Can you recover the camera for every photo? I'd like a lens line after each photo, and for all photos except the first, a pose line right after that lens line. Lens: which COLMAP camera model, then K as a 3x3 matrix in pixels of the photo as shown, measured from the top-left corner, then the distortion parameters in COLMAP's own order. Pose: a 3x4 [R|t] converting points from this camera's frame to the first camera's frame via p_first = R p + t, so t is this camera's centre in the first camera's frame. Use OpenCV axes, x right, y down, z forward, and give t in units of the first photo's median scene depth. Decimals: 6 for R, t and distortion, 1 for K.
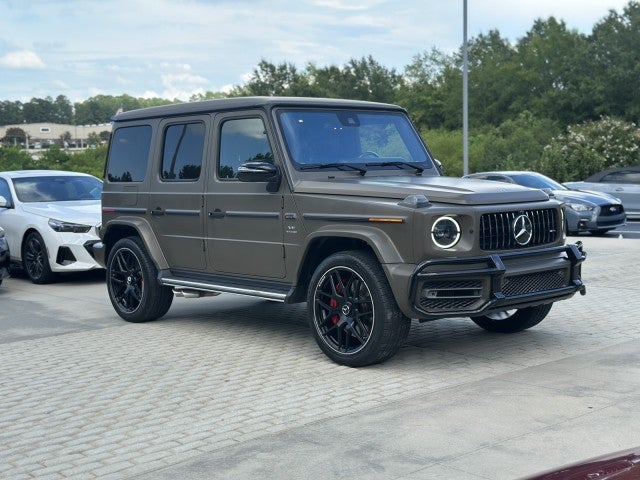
lens RADIAL K [[905.6, 0, 320.0], [0, 905.6, 240.0], [0, 0, 1]] dist [0.066294, -0.082236]
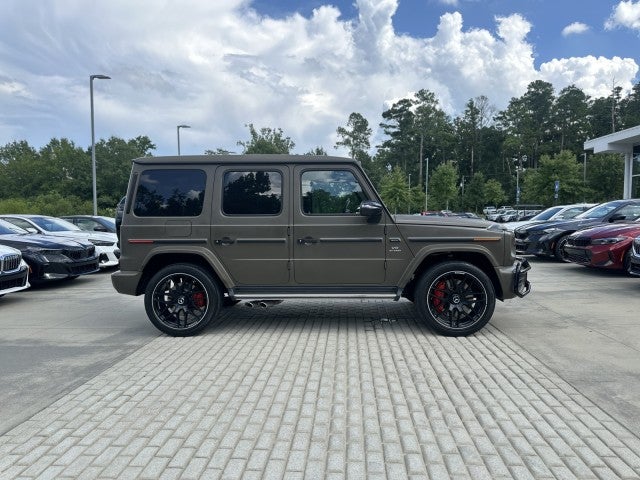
lens RADIAL K [[458.4, 0, 321.2], [0, 458.4, 241.8], [0, 0, 1]] dist [0.003403, -0.012721]
pose [[0.701697, -0.012825, 0.712360, -0.345524], [0.042801, 0.998791, -0.024179, -0.006246], [-0.711189, 0.047456, 0.701398, 0.302142]]
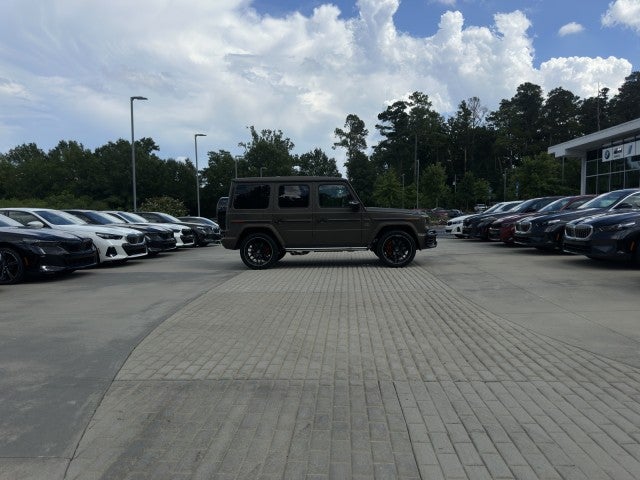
lens RADIAL K [[457.2, 0, 323.1], [0, 457.2, 237.7], [0, 0, 1]] dist [0.003159, -0.005321]
pose [[0.696112, -0.013703, 0.717803, -0.644868], [0.049559, 0.998350, -0.029002, 0.036658], [-0.716221, 0.055762, 0.695642, 0.033469]]
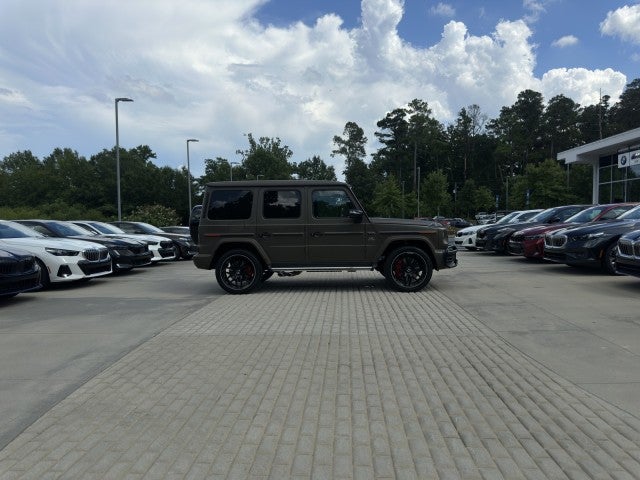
lens RADIAL K [[457.7, 0, 321.6], [0, 457.7, 239.1], [0, 0, 1]] dist [0.010433, -0.021164]
pose [[0.696442, -0.002767, 0.717608, -0.531071], [0.049134, 0.997830, -0.043837, 0.018982], [-0.715930, 0.065789, 0.695066, 0.134531]]
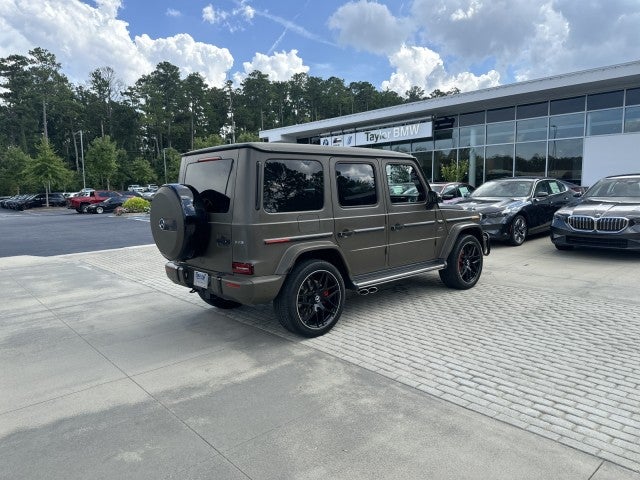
lens RADIAL K [[458.1, 0, 320.1], [0, 458.1, 241.9], [0, 0, 1]] dist [0.000358, -0.007612]
pose [[-0.002577, -0.081643, 0.996658, -0.526425], [0.095229, 0.992112, 0.081517, -0.048892], [-0.995452, 0.095121, 0.005218, 0.678309]]
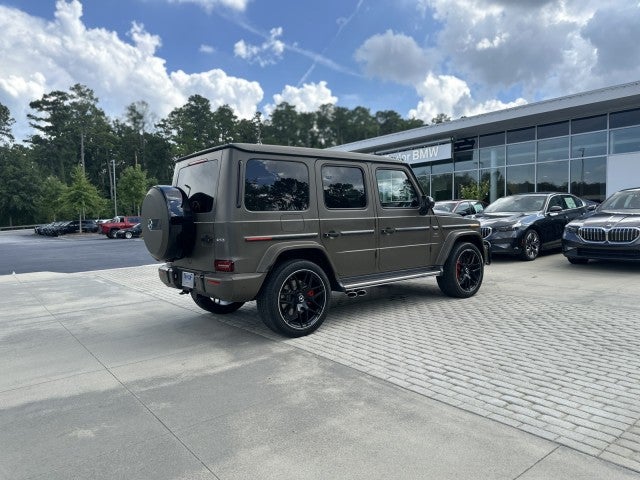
lens RADIAL K [[458.4, 0, 321.2], [0, 458.4, 241.8], [0, 0, 1]] dist [0.003403, -0.012721]
pose [[0.055286, -0.021390, 0.998241, -0.529338], [0.098358, 0.995024, 0.015874, -0.021397], [-0.993614, 0.097308, 0.057115, 0.642808]]
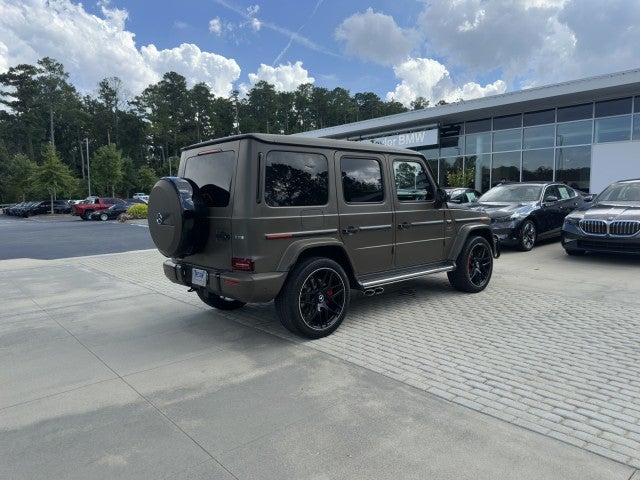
lens RADIAL K [[458.4, 0, 321.2], [0, 458.4, 241.8], [0, 0, 1]] dist [0.003403, -0.012721]
pose [[0.005268, -0.059776, 0.998198, -0.510065], [0.089219, 0.994259, 0.059069, -0.036468], [-0.995998, 0.088747, 0.010571, 0.679015]]
